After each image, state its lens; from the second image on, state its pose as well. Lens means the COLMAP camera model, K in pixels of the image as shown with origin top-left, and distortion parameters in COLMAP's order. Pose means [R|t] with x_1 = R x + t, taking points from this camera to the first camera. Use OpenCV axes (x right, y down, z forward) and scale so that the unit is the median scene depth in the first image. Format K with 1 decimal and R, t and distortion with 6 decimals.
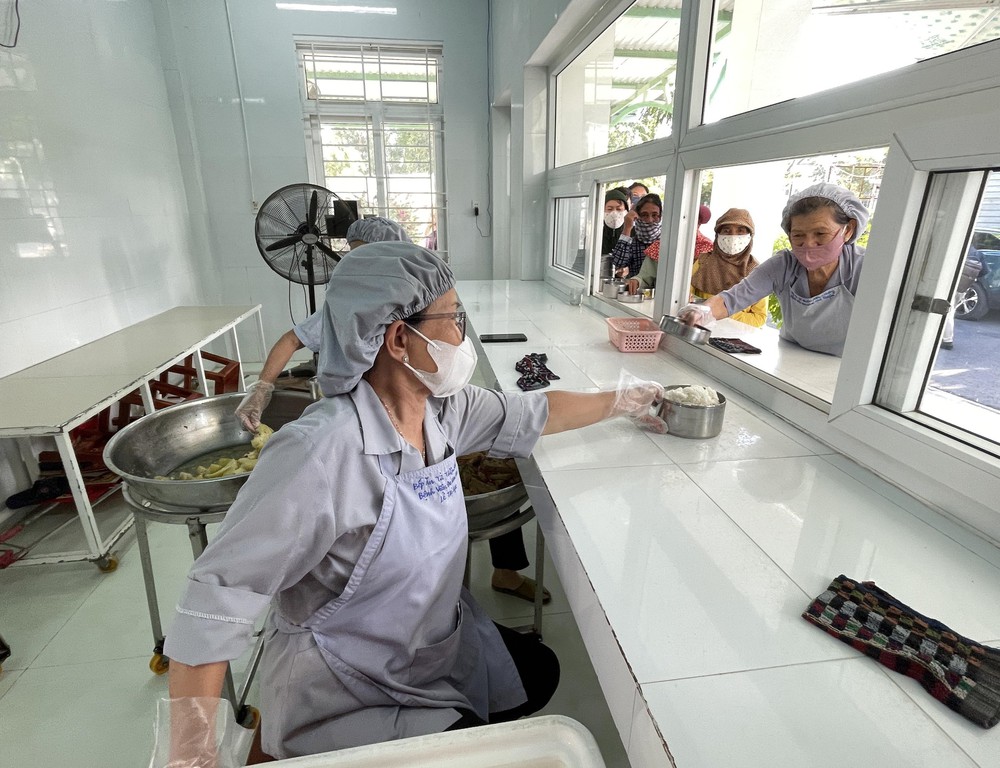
lens RADIAL K [[511.5, 0, 500.0], [0, 511.5, 384.0], [0, 0, 1]] dist [0.002249, 0.002000]
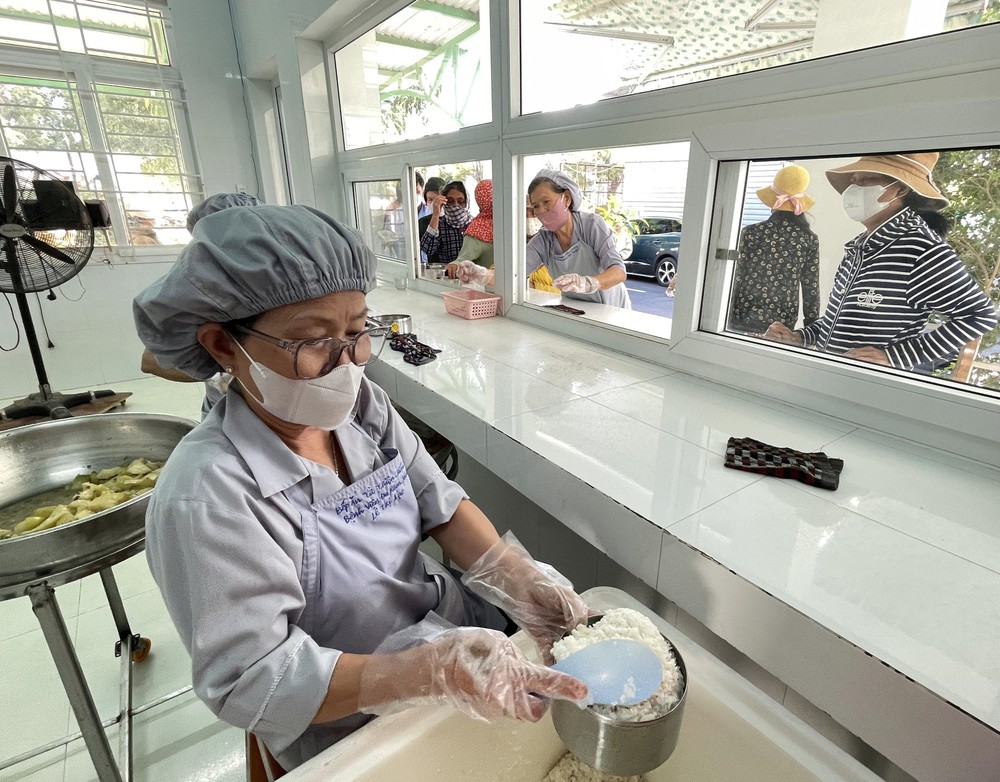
lens RADIAL K [[519.9, 0, 528.5], [0, 519.9, 388.9], [0, 0, 1]] dist [-0.001172, 0.002726]
pose [[0.880651, -0.155497, 0.447521, -0.102304], [0.147280, 0.987655, 0.053351, 0.016404], [-0.450292, 0.018927, 0.892681, -0.011520]]
